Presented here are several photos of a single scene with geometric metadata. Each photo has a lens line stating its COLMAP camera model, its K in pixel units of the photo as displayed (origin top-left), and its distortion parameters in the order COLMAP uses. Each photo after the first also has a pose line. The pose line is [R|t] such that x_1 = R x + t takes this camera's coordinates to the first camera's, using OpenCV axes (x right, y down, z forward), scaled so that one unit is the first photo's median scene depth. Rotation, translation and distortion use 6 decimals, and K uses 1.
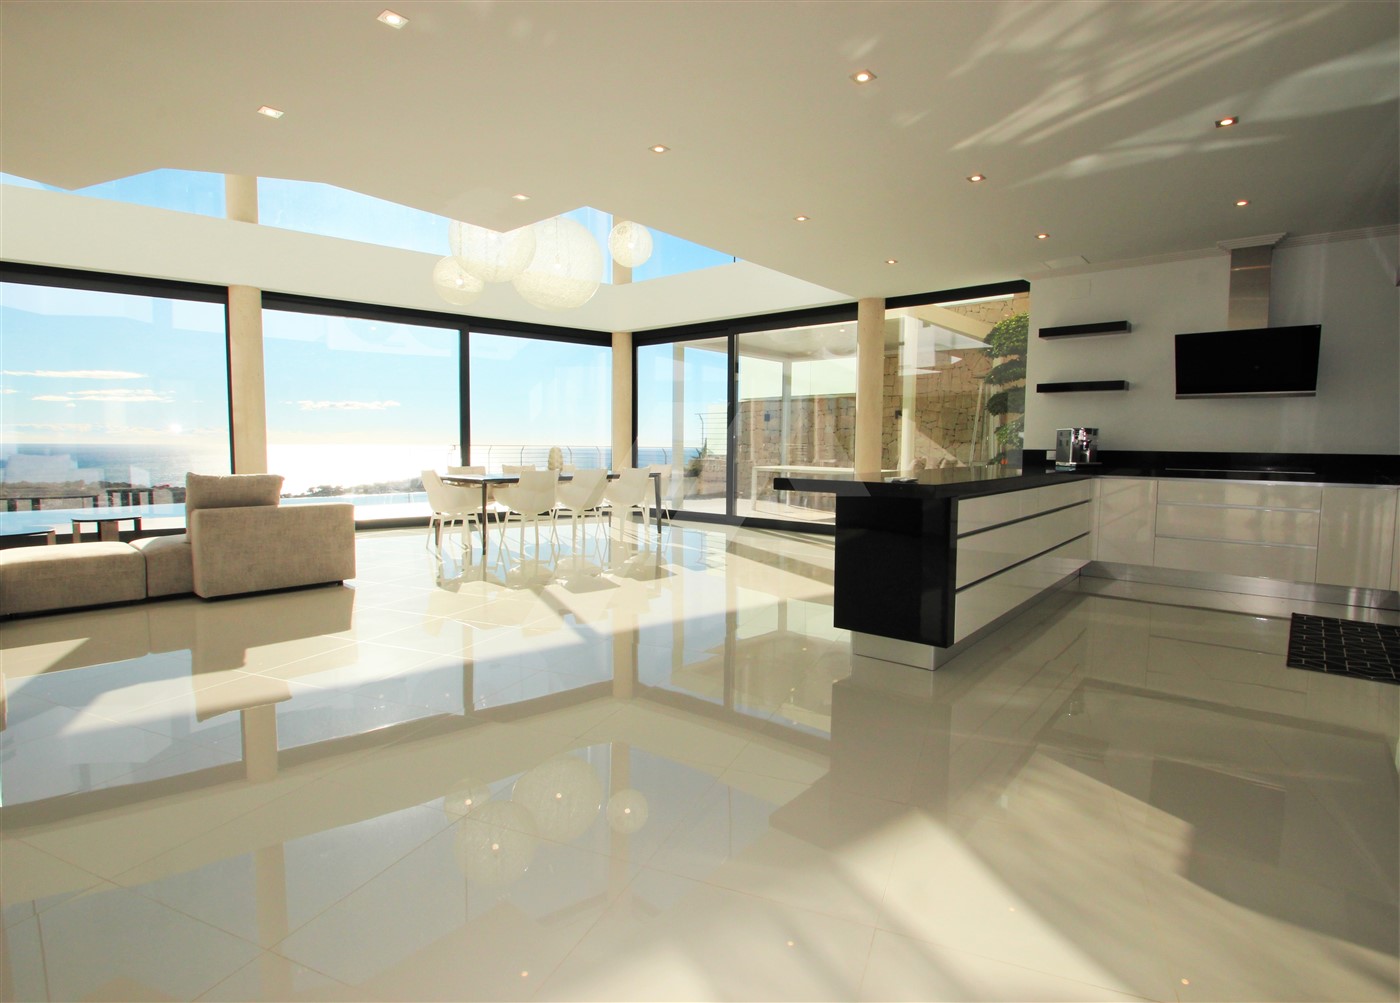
lens RADIAL K [[708.6, 0, 709.8], [0, 708.6, 502.2], [0, 0, 1]] dist [-0.002762, -0.002223]
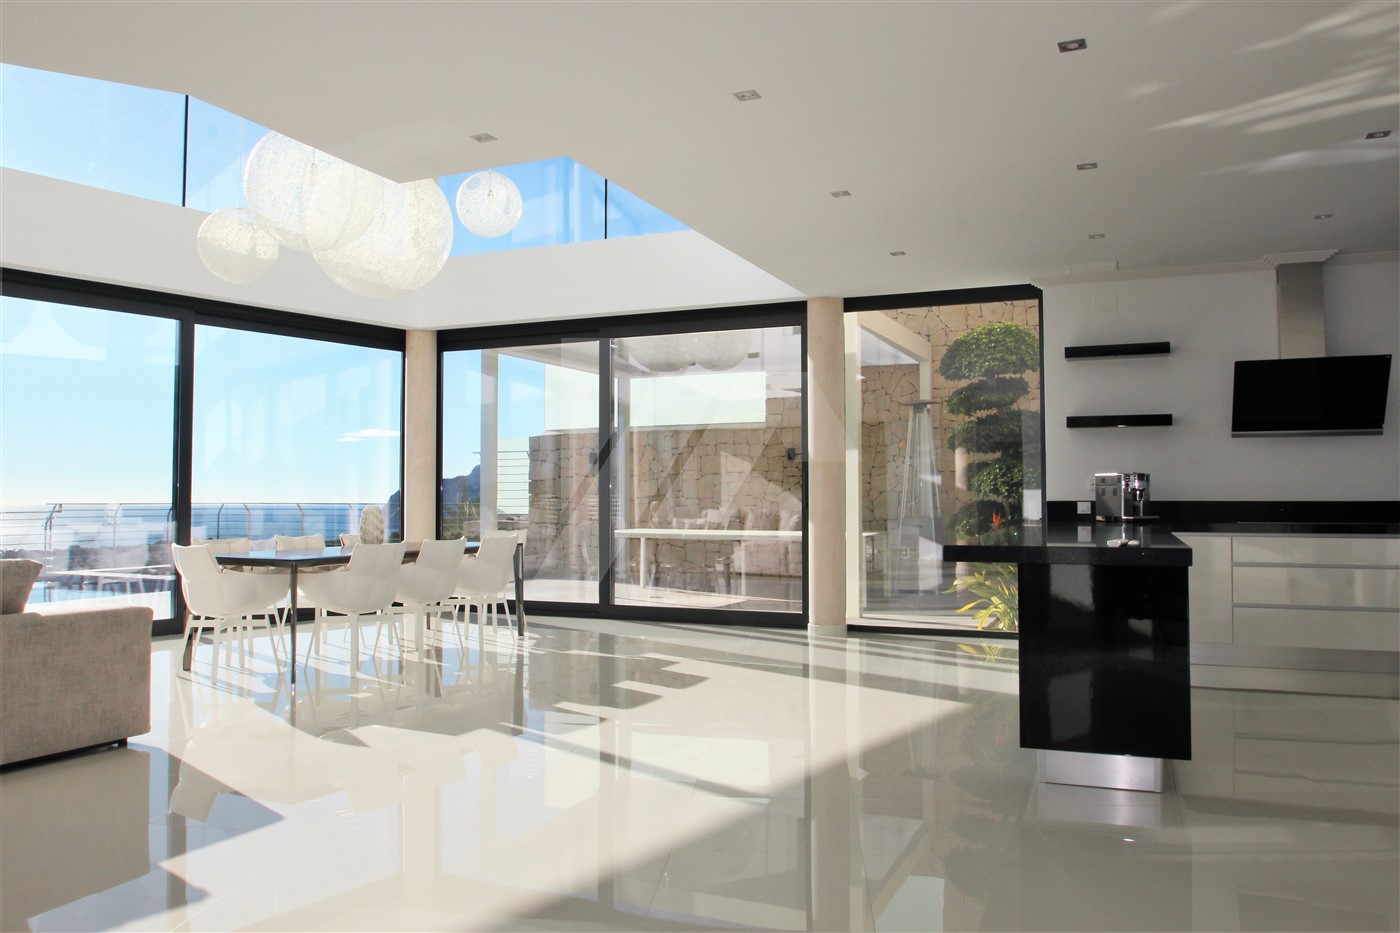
lens RADIAL K [[1072.9, 0, 693.8], [0, 1072.9, 466.6], [0, 0, 1]] dist [-0.042011, 0.009990]
pose [[0.958445, -0.003163, 0.285259, -0.264859], [0.034601, 0.993845, -0.105238, -0.003593], [-0.283170, 0.110735, 0.952656, 0.005236]]
